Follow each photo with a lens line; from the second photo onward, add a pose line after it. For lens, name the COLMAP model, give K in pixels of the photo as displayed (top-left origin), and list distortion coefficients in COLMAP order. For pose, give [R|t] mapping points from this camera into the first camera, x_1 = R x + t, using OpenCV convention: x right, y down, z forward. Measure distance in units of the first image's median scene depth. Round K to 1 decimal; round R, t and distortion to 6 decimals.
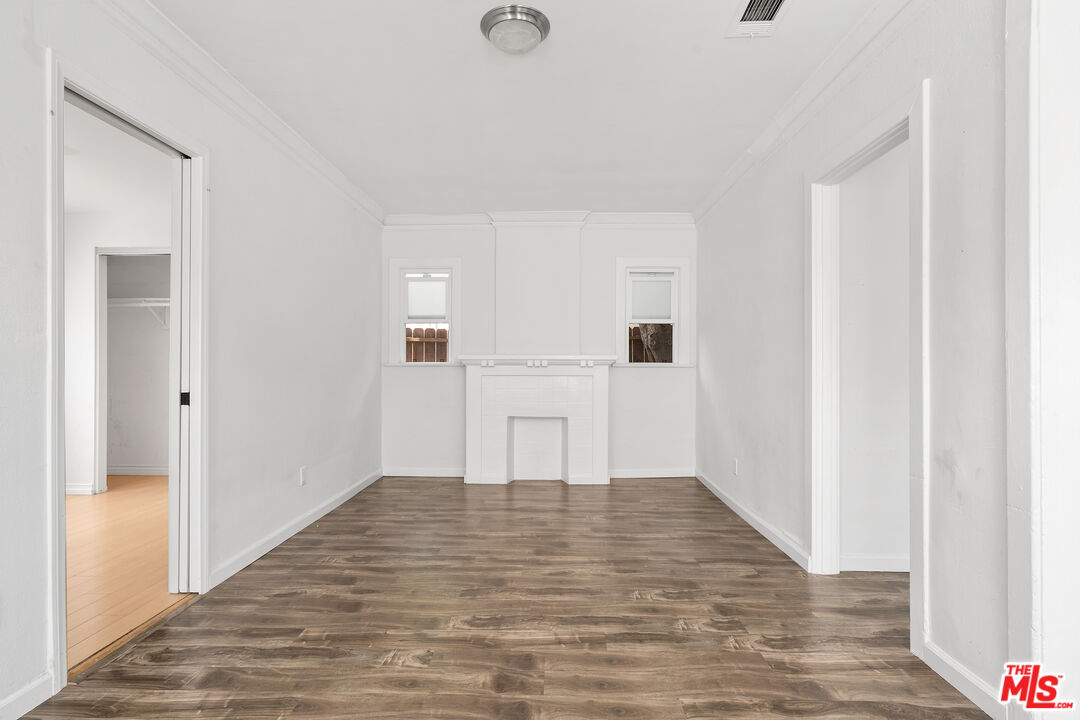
lens RADIAL K [[448.7, 0, 542.5], [0, 448.7, 366.9], [0, 0, 1]] dist [0.000634, -0.000014]
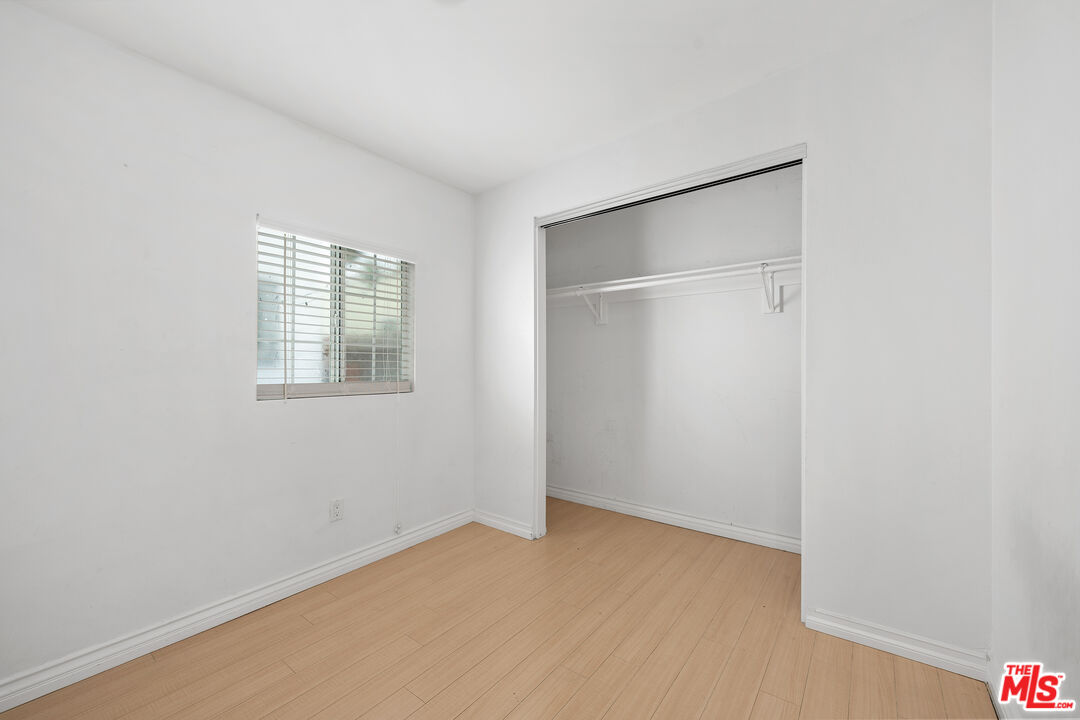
lens RADIAL K [[526.4, 0, 540.0], [0, 526.4, 360.0], [0, 0, 1]] dist [0.000479, 0.000201]
pose [[0.710234, 0.015228, -0.703801, -0.334712], [-0.000030, 0.999767, 0.021602, -0.047887], [0.703966, -0.015321, 0.710069, 0.344685]]
